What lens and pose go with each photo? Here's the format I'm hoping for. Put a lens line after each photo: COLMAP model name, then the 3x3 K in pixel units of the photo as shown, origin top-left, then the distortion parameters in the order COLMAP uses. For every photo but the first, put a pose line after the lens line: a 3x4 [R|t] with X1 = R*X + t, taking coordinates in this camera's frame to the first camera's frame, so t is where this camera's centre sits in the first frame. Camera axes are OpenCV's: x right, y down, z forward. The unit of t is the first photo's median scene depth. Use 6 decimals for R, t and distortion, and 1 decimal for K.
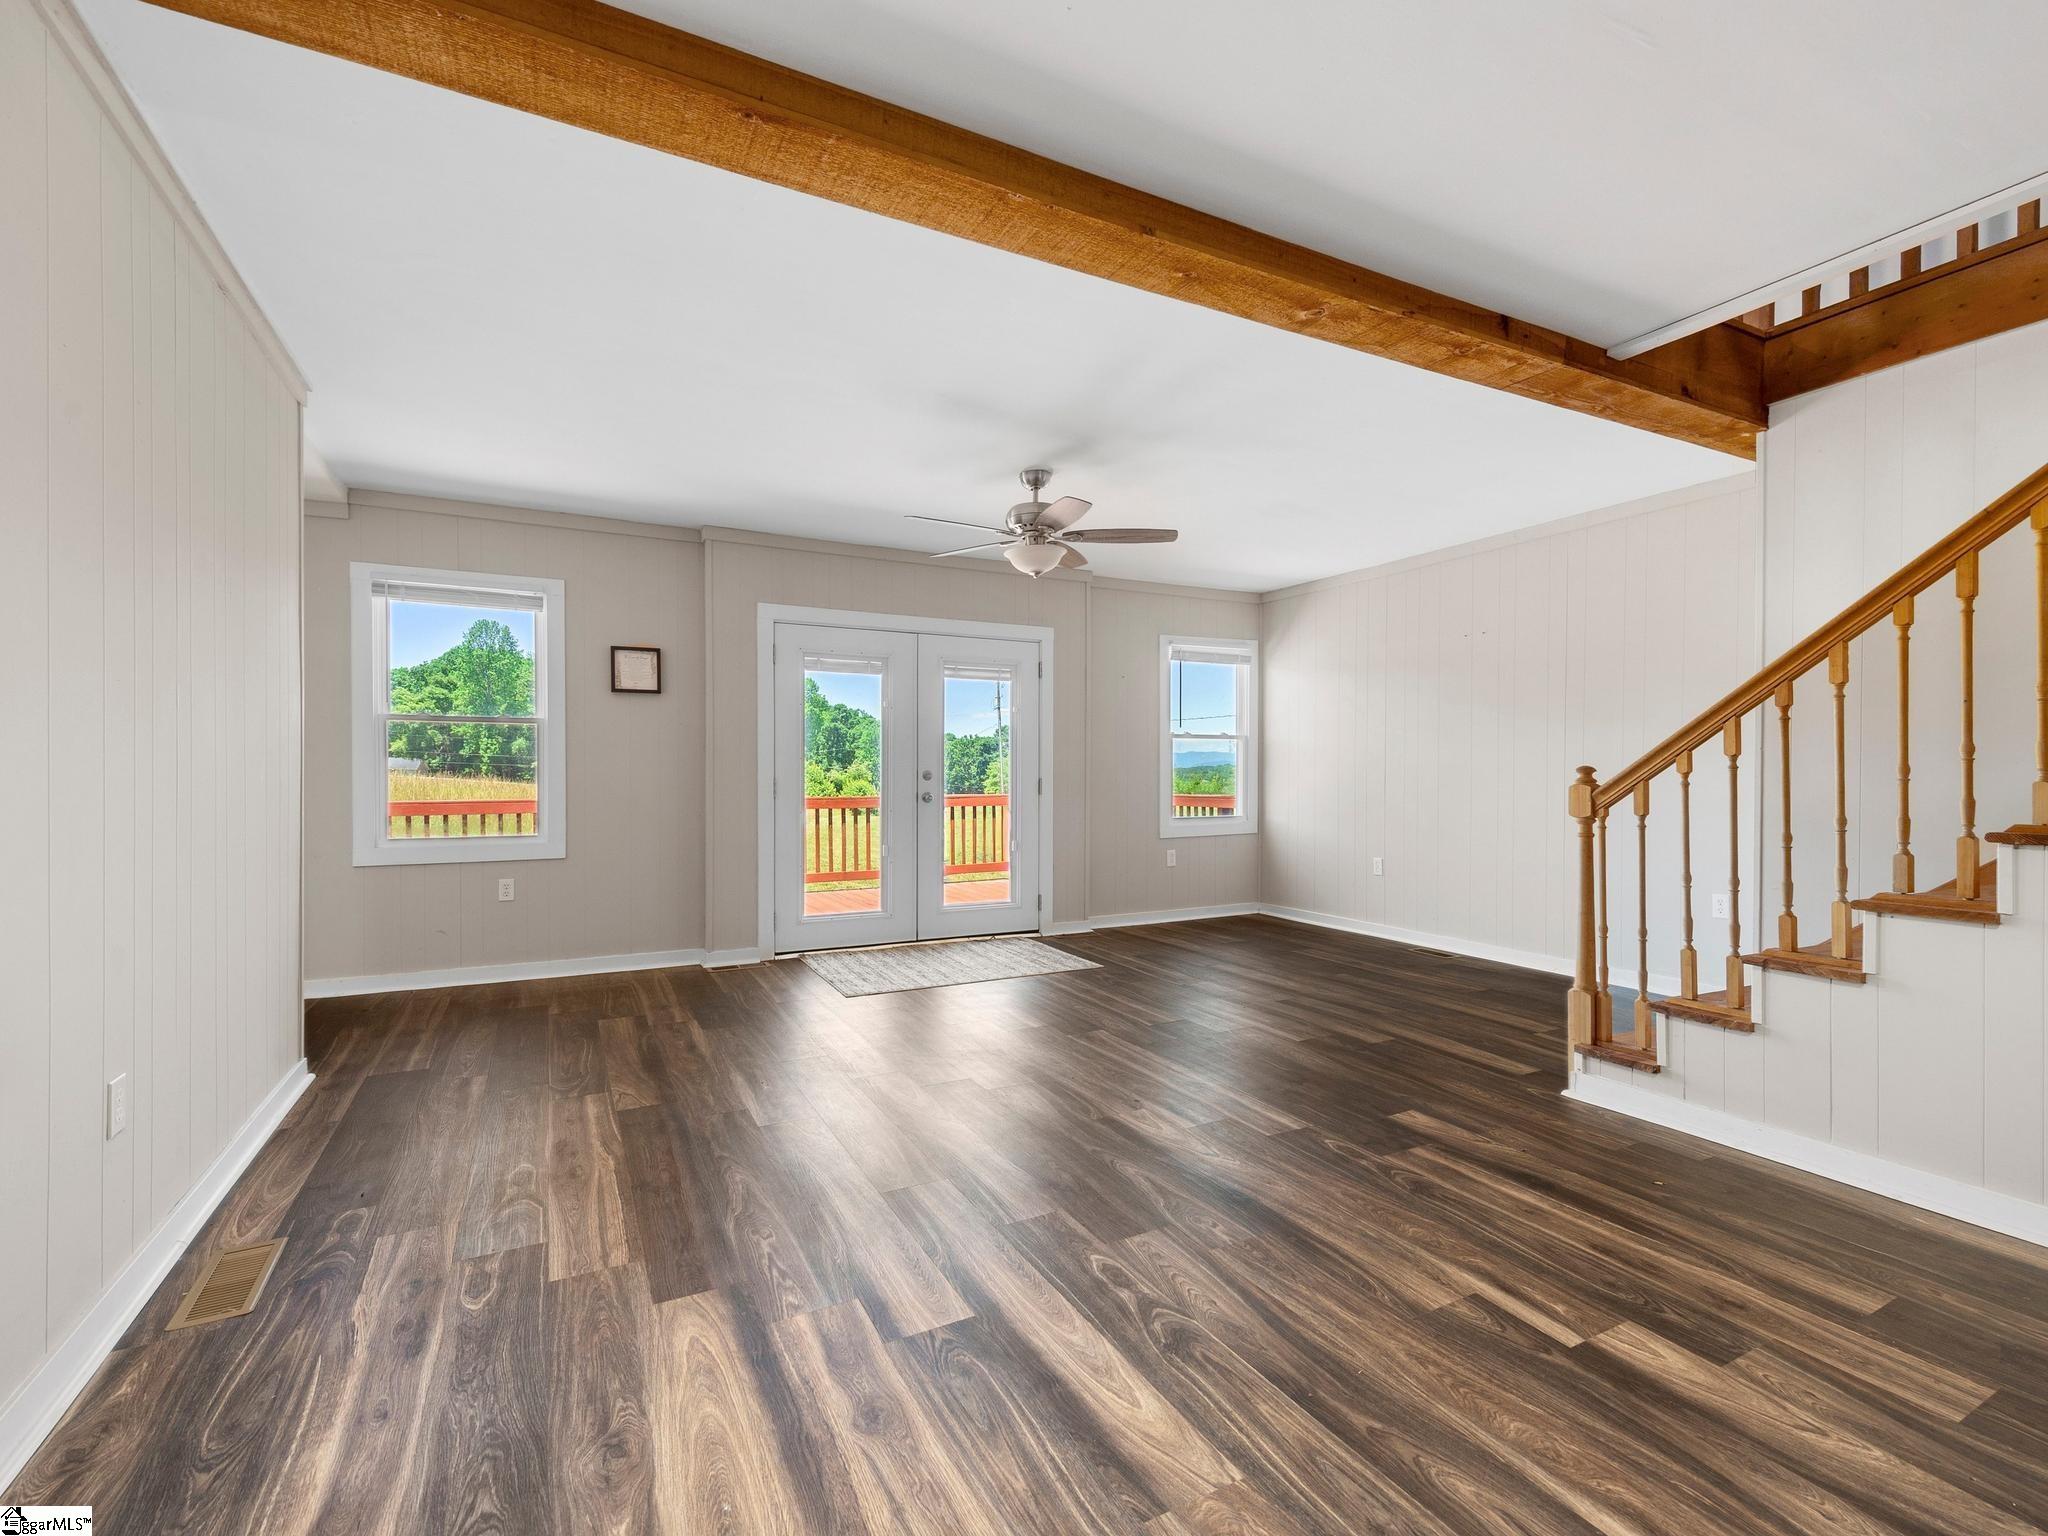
lens RADIAL K [[907.0, 0, 1018.5], [0, 907.0, 767.5], [0, 0, 1]] dist [0.001895, -0.000031]
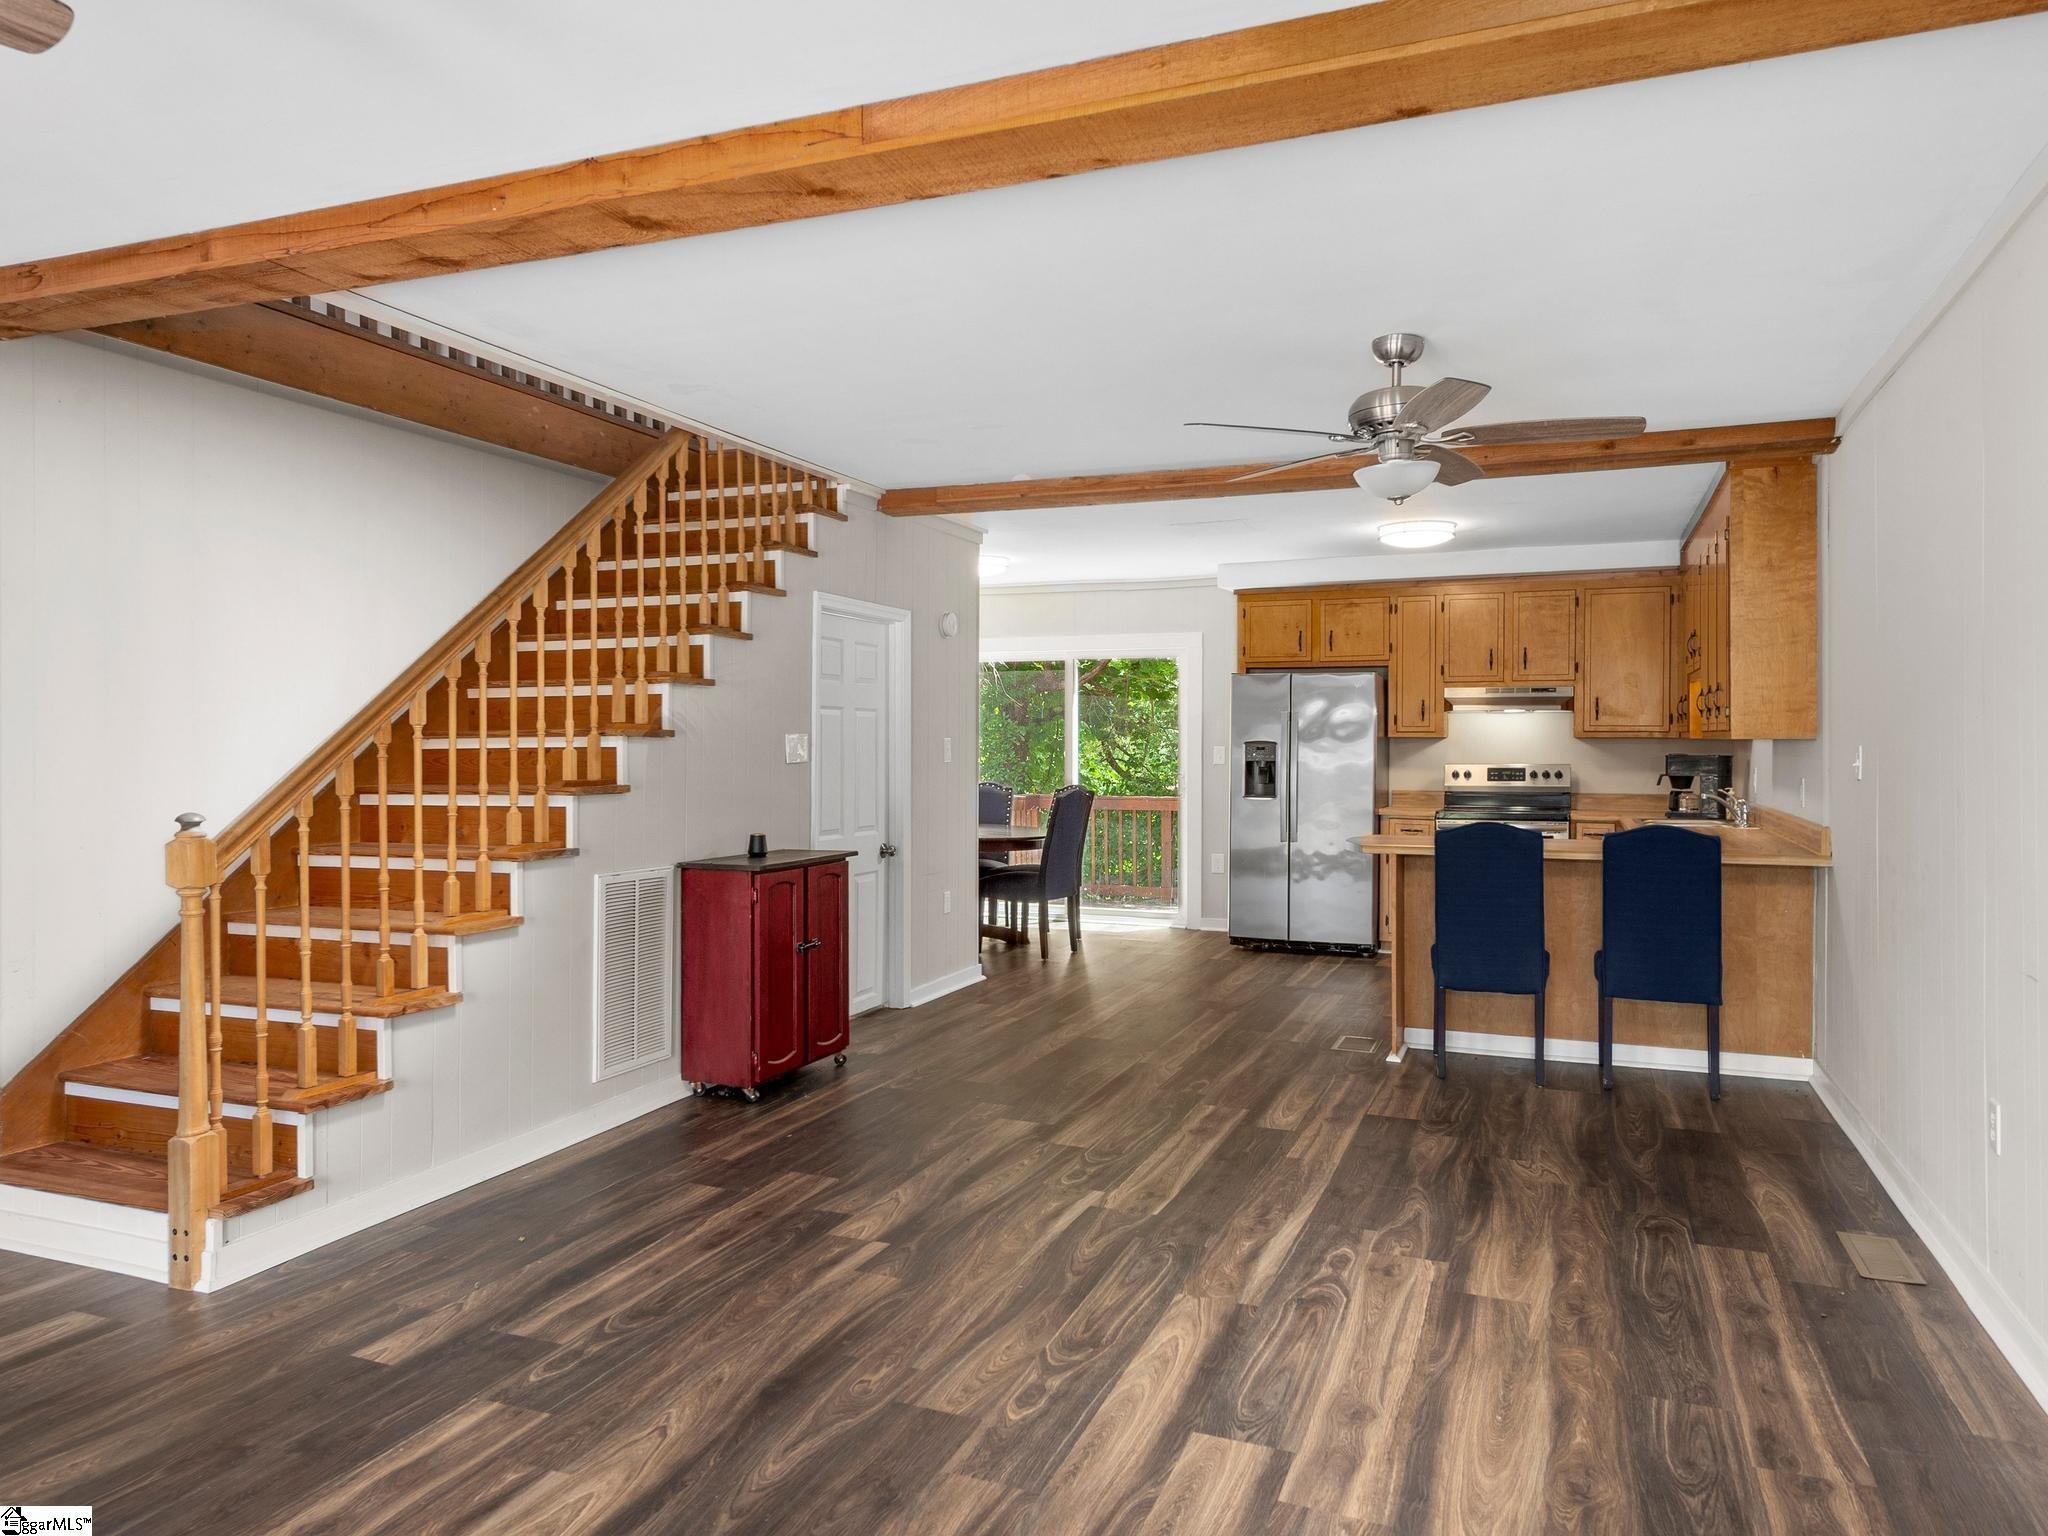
lens RADIAL K [[1372.3, 0, 1022.6], [0, 1372.3, 761.0], [0, 0, 1]] dist [-0.004056, -0.002600]
pose [[-0.656839, -0.010167, 0.753962, -0.972963], [-0.003850, 0.999941, 0.010130, -0.091268], [-0.754021, 0.003751, -0.656840, 2.033800]]
